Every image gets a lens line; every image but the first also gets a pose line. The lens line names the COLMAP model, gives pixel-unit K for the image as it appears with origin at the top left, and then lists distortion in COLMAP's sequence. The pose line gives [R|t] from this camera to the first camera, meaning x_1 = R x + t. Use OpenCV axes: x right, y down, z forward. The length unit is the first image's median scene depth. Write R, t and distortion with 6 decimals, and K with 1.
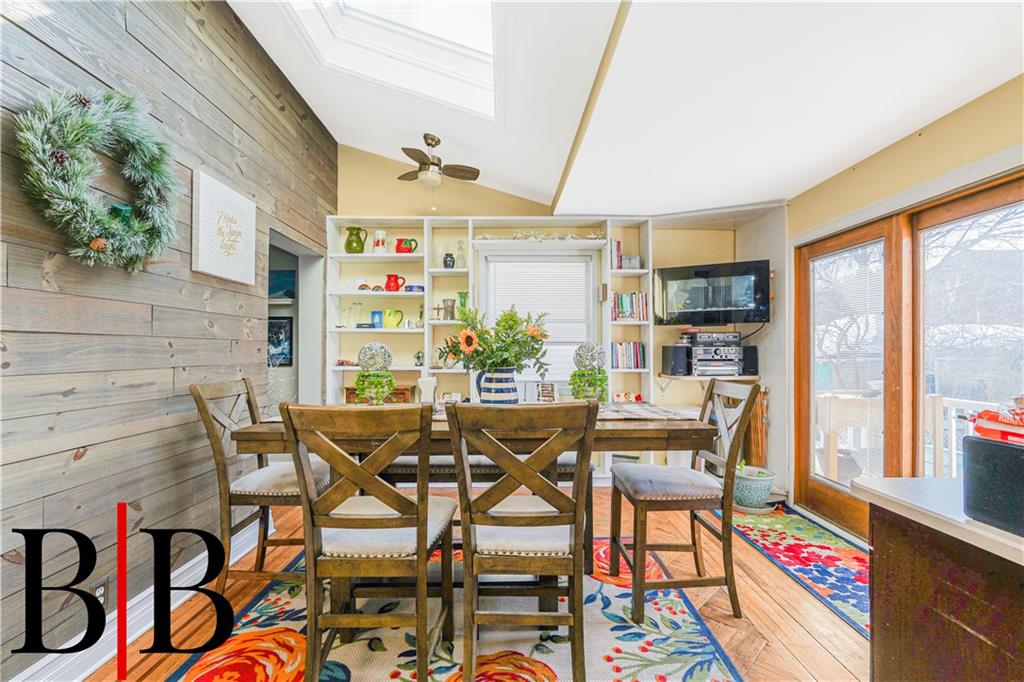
lens RADIAL K [[465.2, 0, 514.4], [0, 465.2, 346.9], [0, 0, 1]] dist [-0.015936, 0.007623]
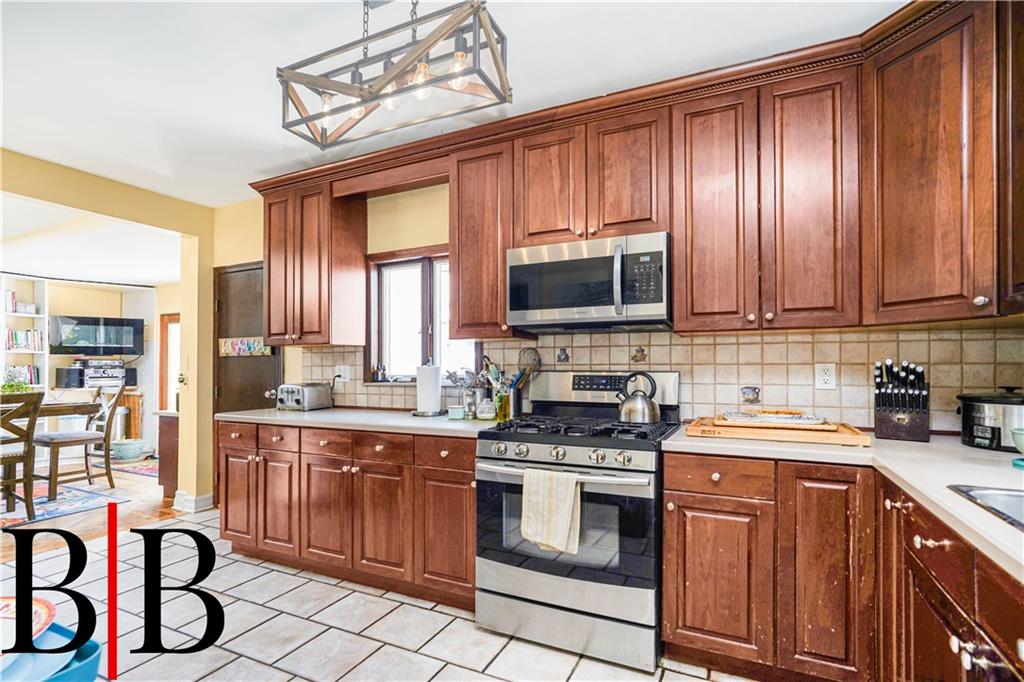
lens RADIAL K [[414.8, 0, 512.6], [0, 414.8, 363.0], [0, 0, 1]] dist [-0.010979, 0.002826]
pose [[0.379249, 0.008162, 0.925259, -0.338409], [-0.003175, 0.999967, -0.007520, -0.014012], [-0.925289, -0.000086, 0.379262, -0.827059]]
